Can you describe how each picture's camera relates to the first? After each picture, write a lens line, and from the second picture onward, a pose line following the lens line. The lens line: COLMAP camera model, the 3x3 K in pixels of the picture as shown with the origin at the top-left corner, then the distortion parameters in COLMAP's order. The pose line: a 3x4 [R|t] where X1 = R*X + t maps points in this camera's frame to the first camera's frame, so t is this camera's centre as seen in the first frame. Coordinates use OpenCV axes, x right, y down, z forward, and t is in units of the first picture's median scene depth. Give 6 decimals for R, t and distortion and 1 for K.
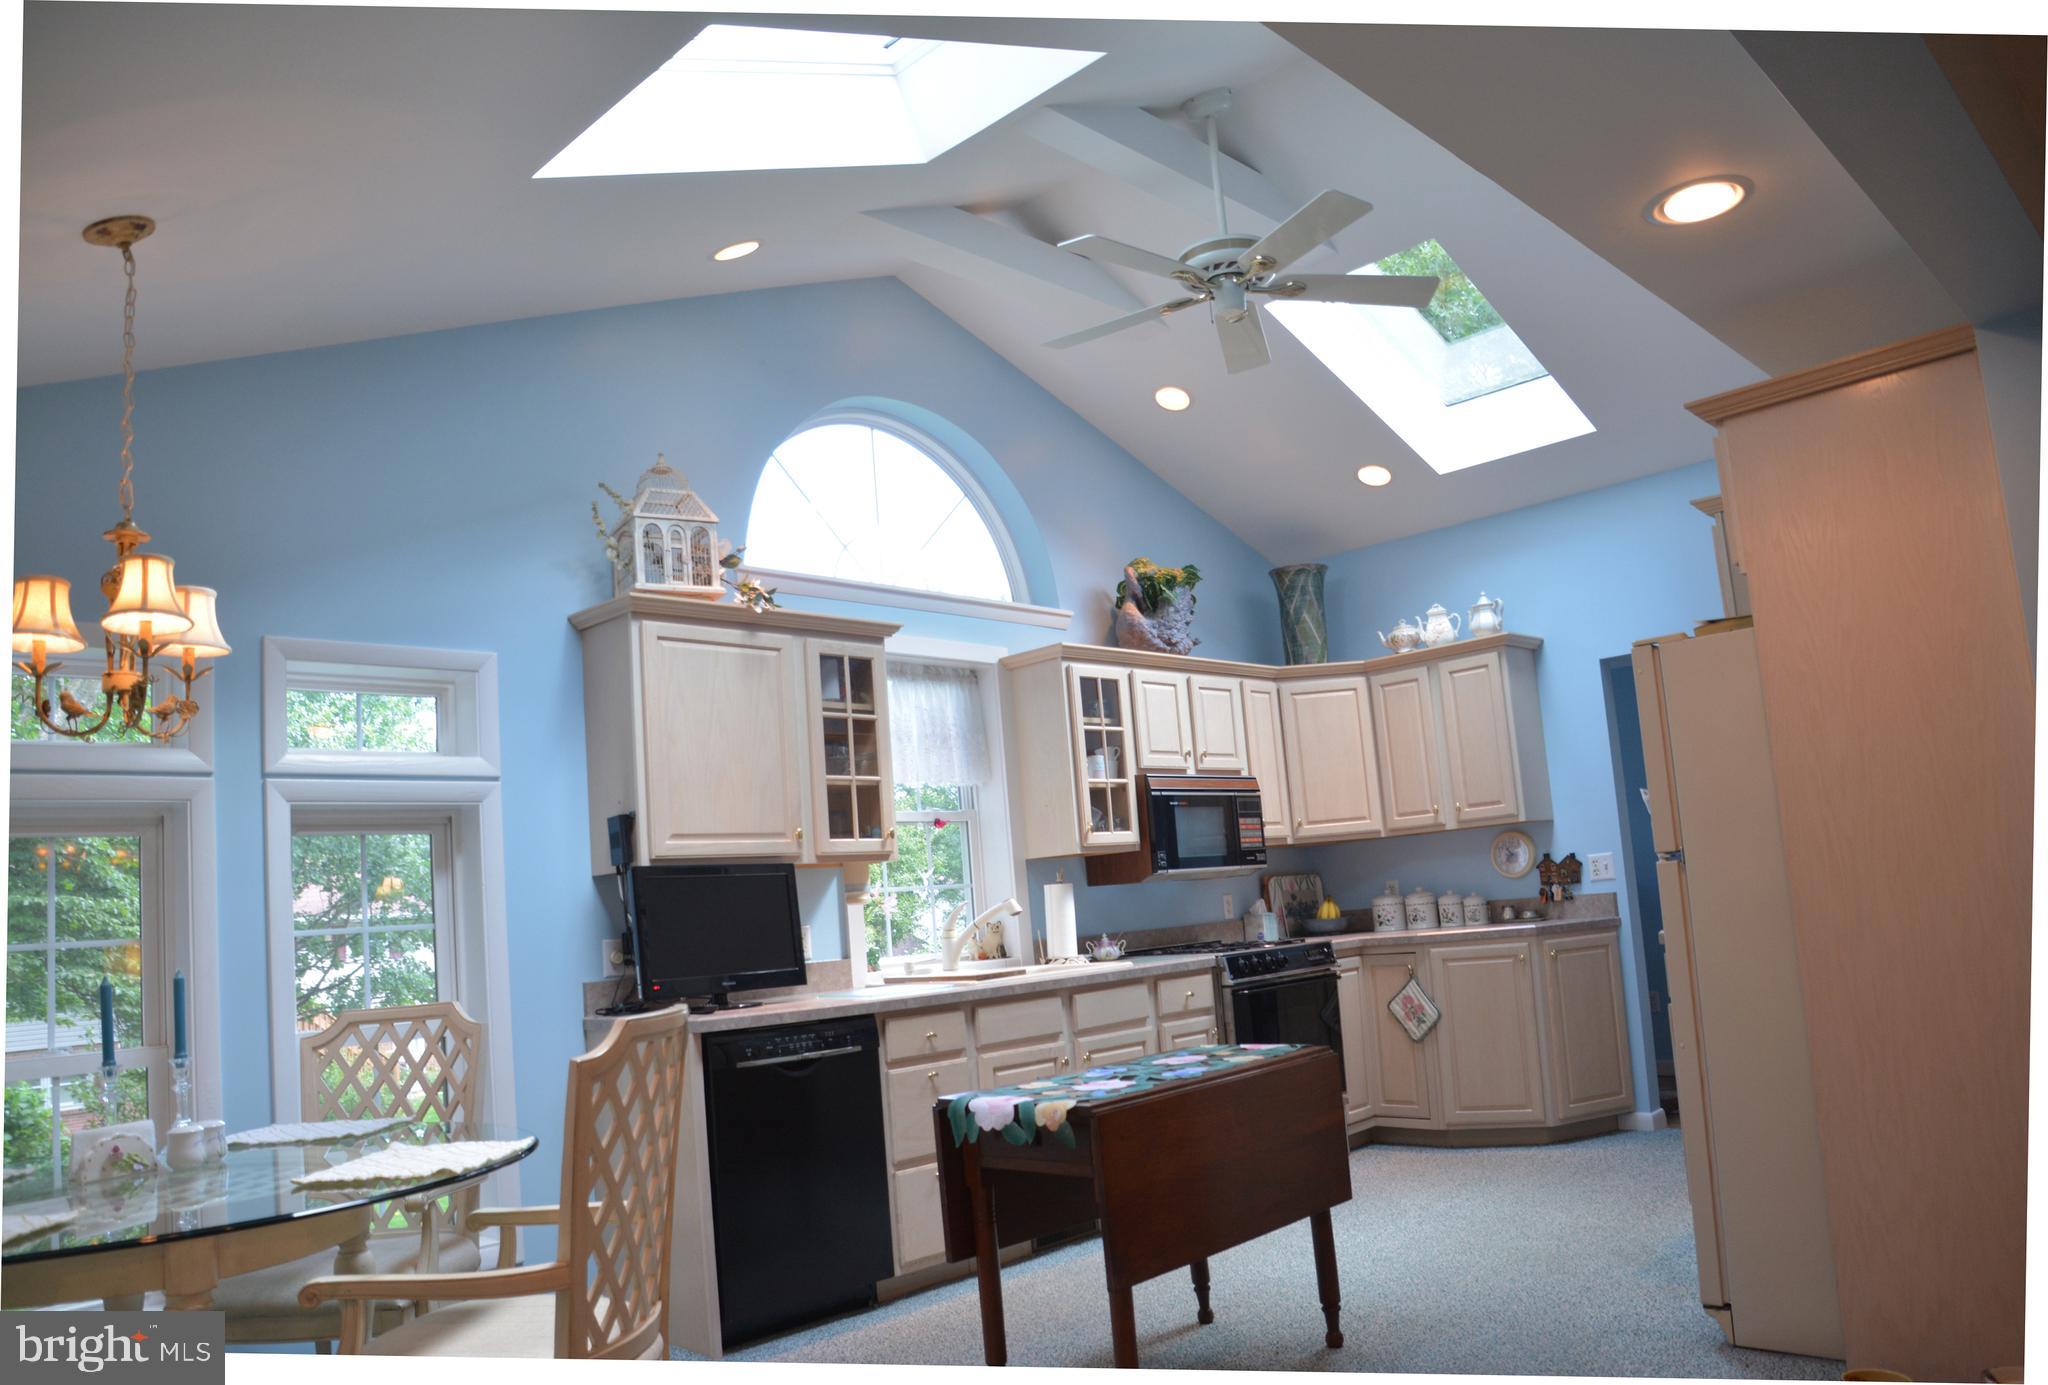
lens RADIAL K [[1433.9, 0, 1011.7], [0, 1433.9, 731.2], [0, 0, 1]] dist [-0.126669, 0.060745]
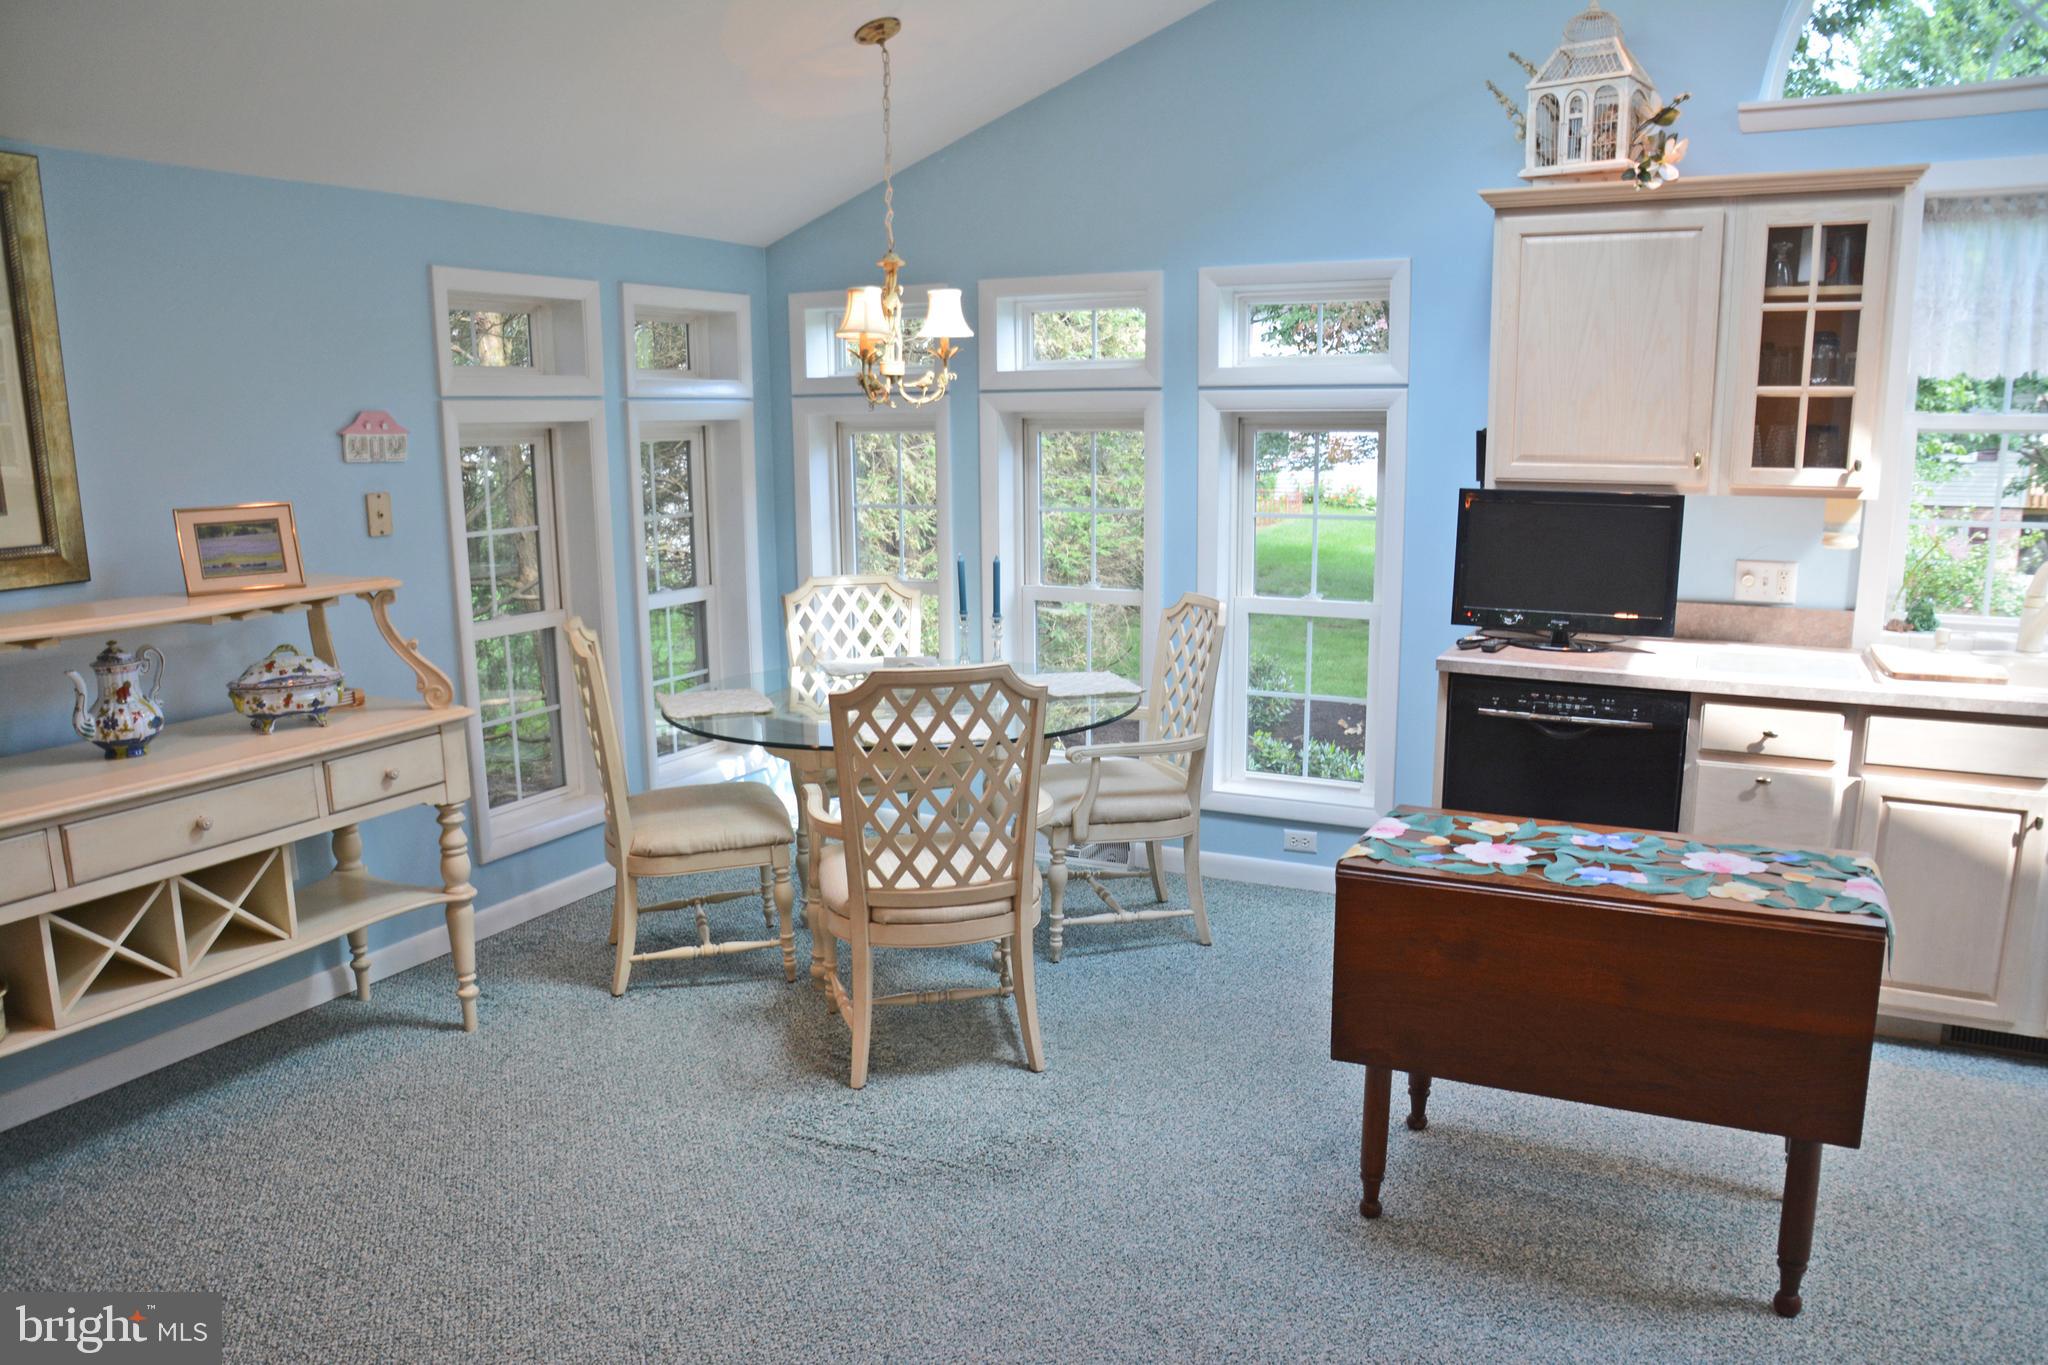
lens RADIAL K [[1451.8, 0, 992.8], [0, 1451.8, 720.6], [0, 0, 1]] dist [-0.129905, 0.071497]
pose [[0.289355, 0.266782, -0.919294, 0.482969], [0.111377, 0.944470, 0.309145, -0.076992], [0.950720, -0.191841, 0.243574, 0.351110]]
